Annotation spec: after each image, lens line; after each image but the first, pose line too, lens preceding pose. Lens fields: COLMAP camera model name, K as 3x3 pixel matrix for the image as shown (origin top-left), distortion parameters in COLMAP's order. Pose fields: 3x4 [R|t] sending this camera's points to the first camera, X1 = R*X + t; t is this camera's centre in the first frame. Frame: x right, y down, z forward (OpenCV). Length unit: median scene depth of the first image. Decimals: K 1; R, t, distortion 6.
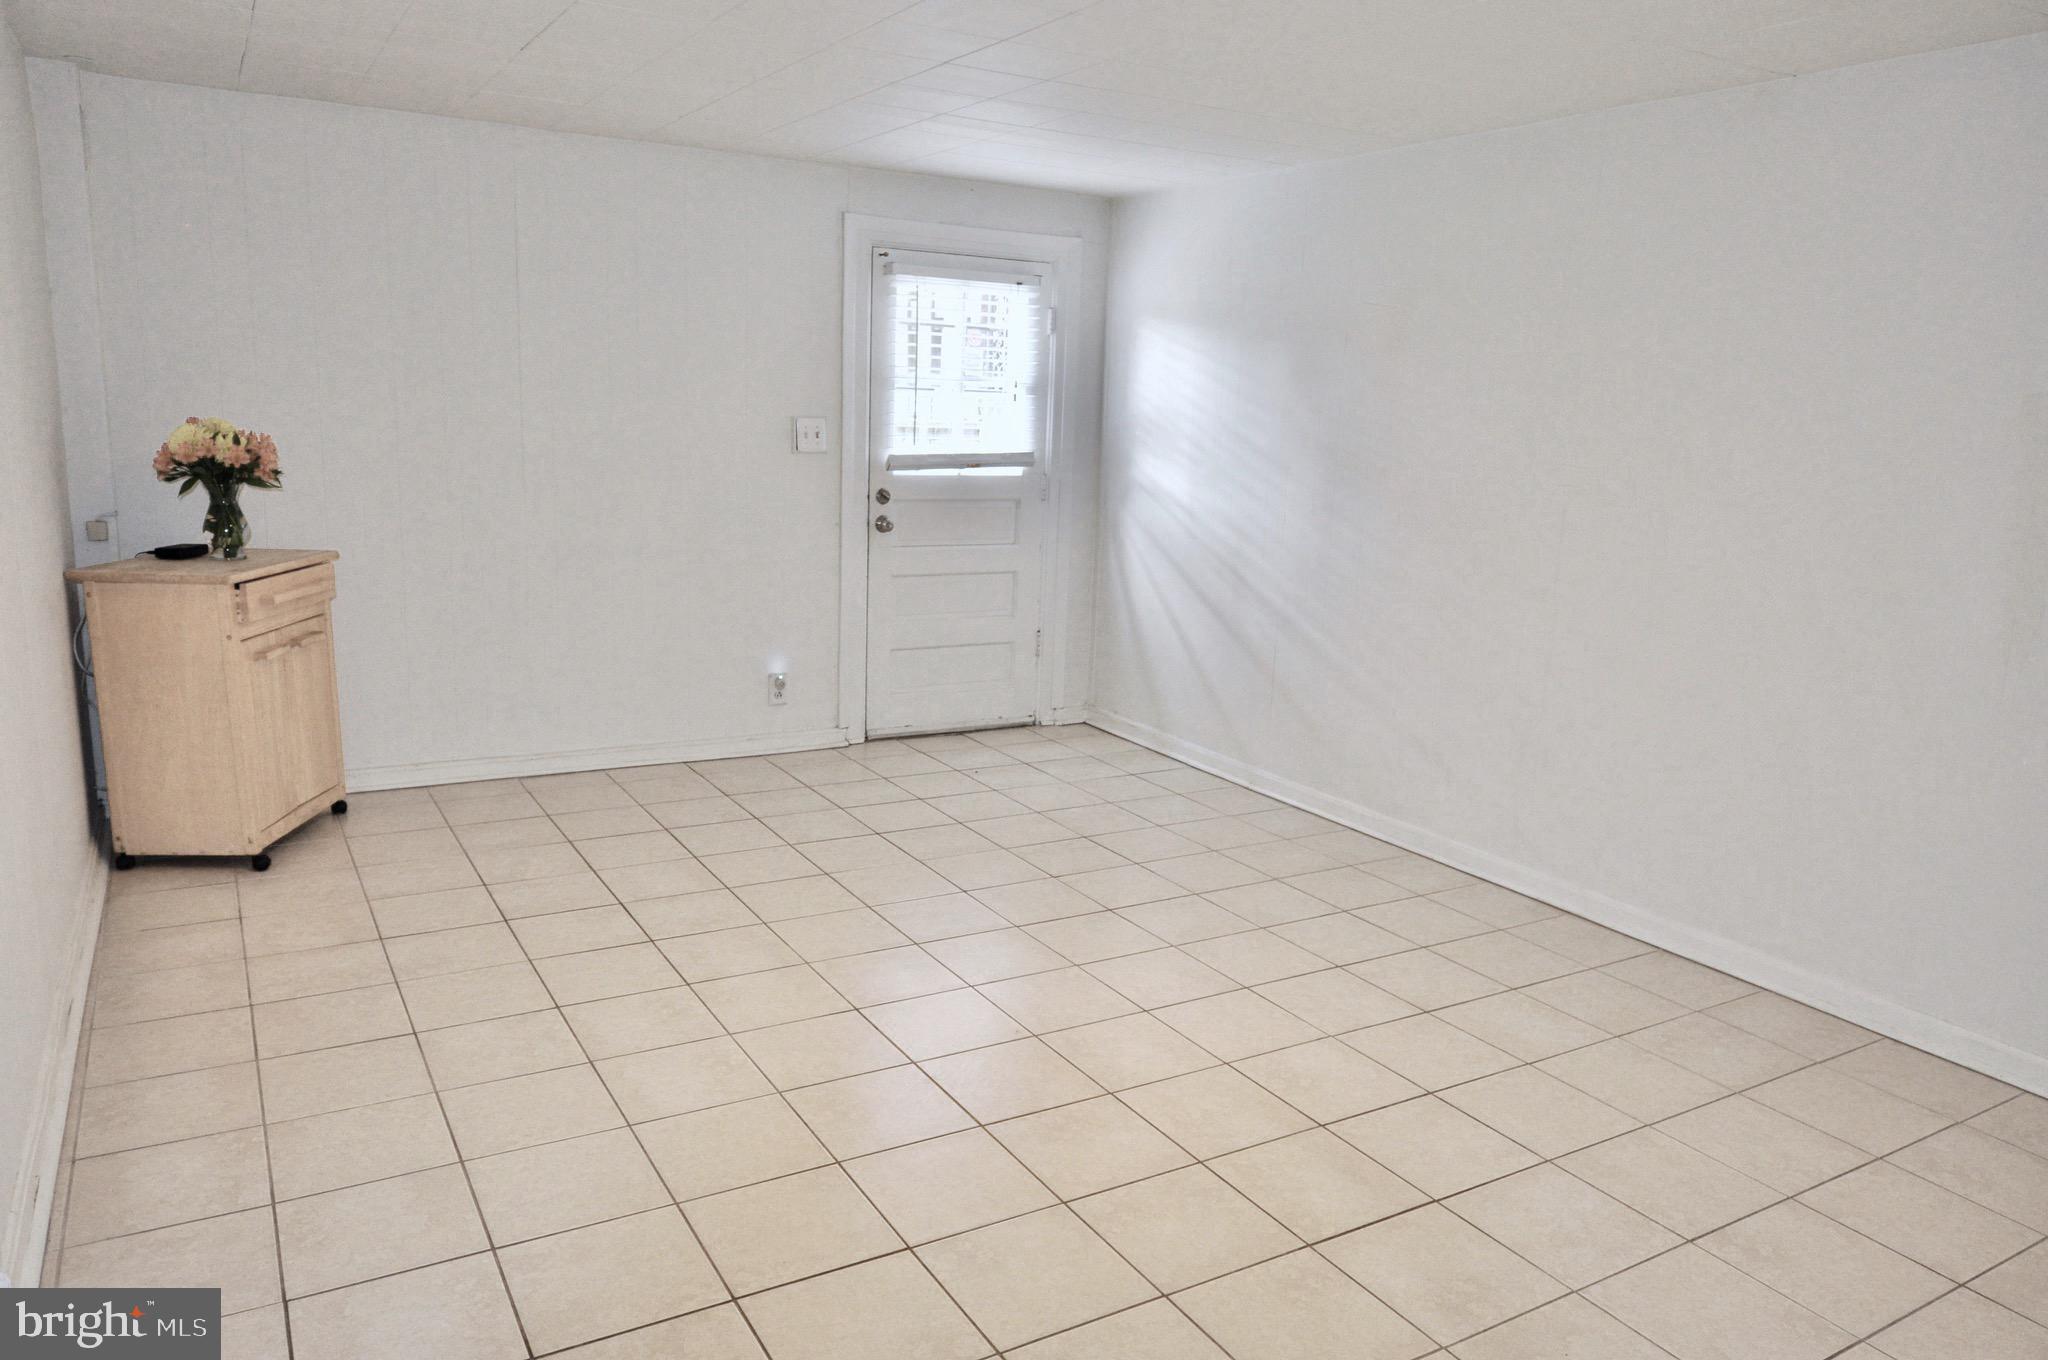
lens RADIAL K [[1396.2, 0, 1018.5], [0, 1396.2, 673.9], [0, 0, 1]] dist [-0.004705, -0.004506]
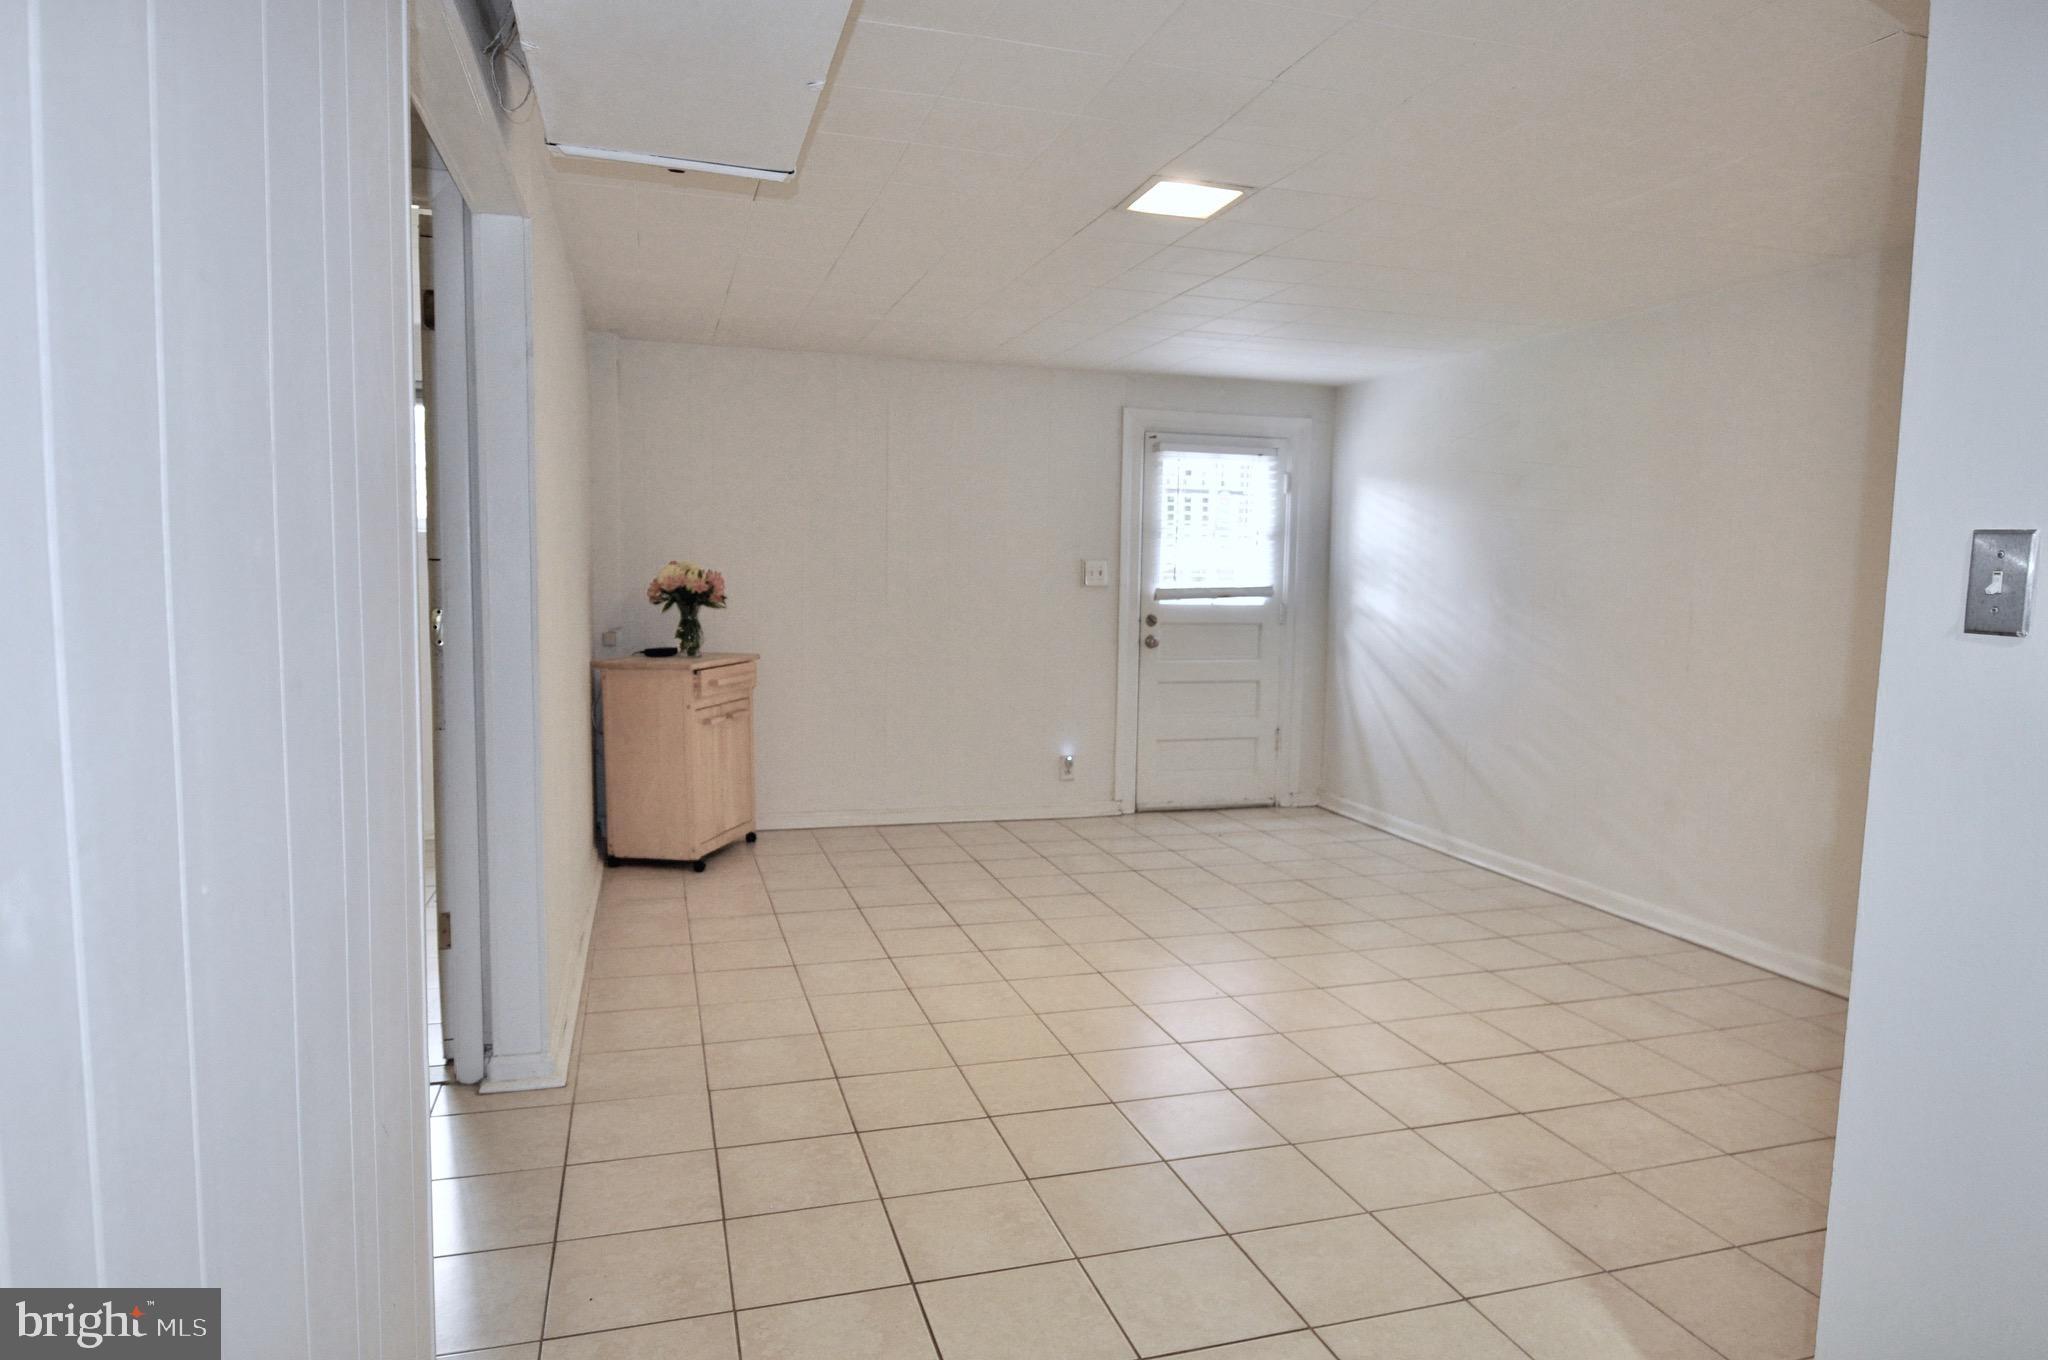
lens RADIAL K [[1230.2, 0, 1027.1], [0, 1230.2, 682.9], [0, 0, 1]] dist [-0.002901, 0.001124]
pose [[0.972802, 0.001007, -0.231636, 0.071318], [-0.025946, 0.994171, -0.104643, 0.068218], [0.230180, 0.107807, 0.967158, -0.154719]]
